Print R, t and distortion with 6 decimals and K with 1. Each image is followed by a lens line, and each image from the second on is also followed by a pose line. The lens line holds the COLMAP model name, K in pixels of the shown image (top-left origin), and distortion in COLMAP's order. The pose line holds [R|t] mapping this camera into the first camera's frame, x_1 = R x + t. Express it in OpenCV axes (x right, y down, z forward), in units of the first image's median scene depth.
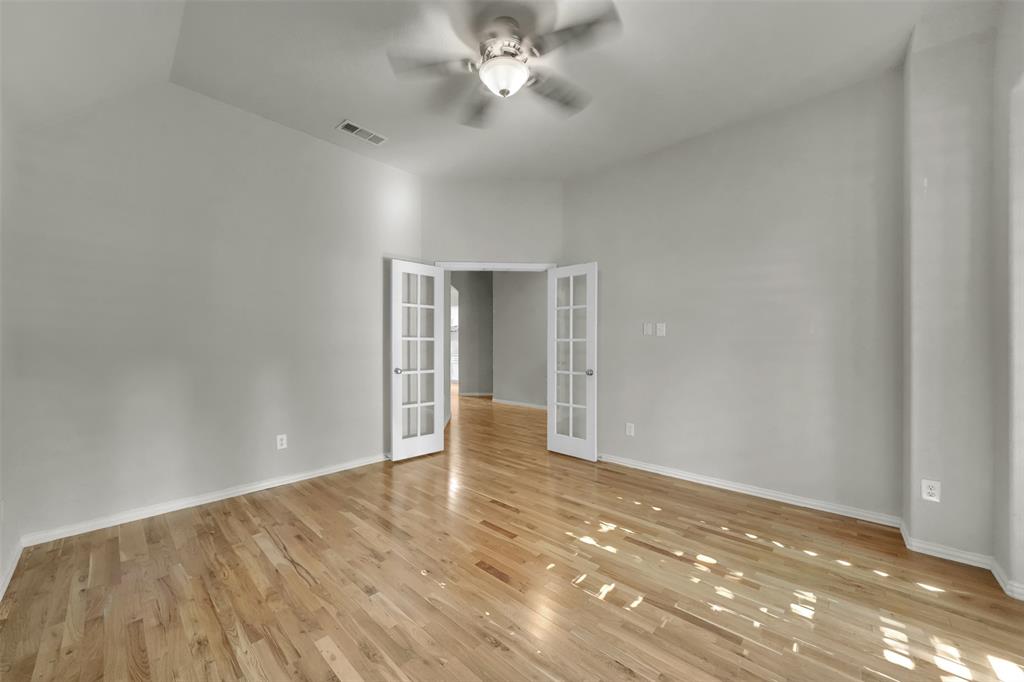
lens RADIAL K [[375.0, 0, 506.7], [0, 375.0, 344.8], [0, 0, 1]] dist [-0.002495, 0.000024]
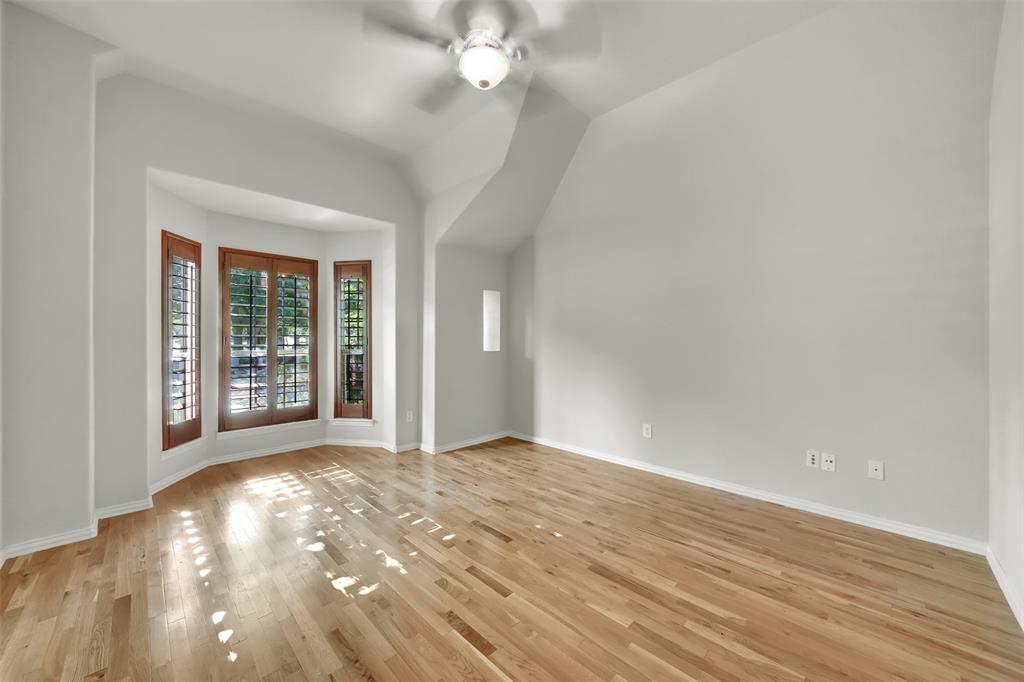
lens RADIAL K [[375.0, 0, 506.7], [0, 375.0, 344.8], [0, 0, 1]] dist [-0.002495, 0.000024]
pose [[-0.998588, -0.003060, 0.053043, -0.119687], [-0.002548, 0.999949, 0.009724, -0.003582], [-0.053070, 0.009575, -0.998545, 2.060347]]
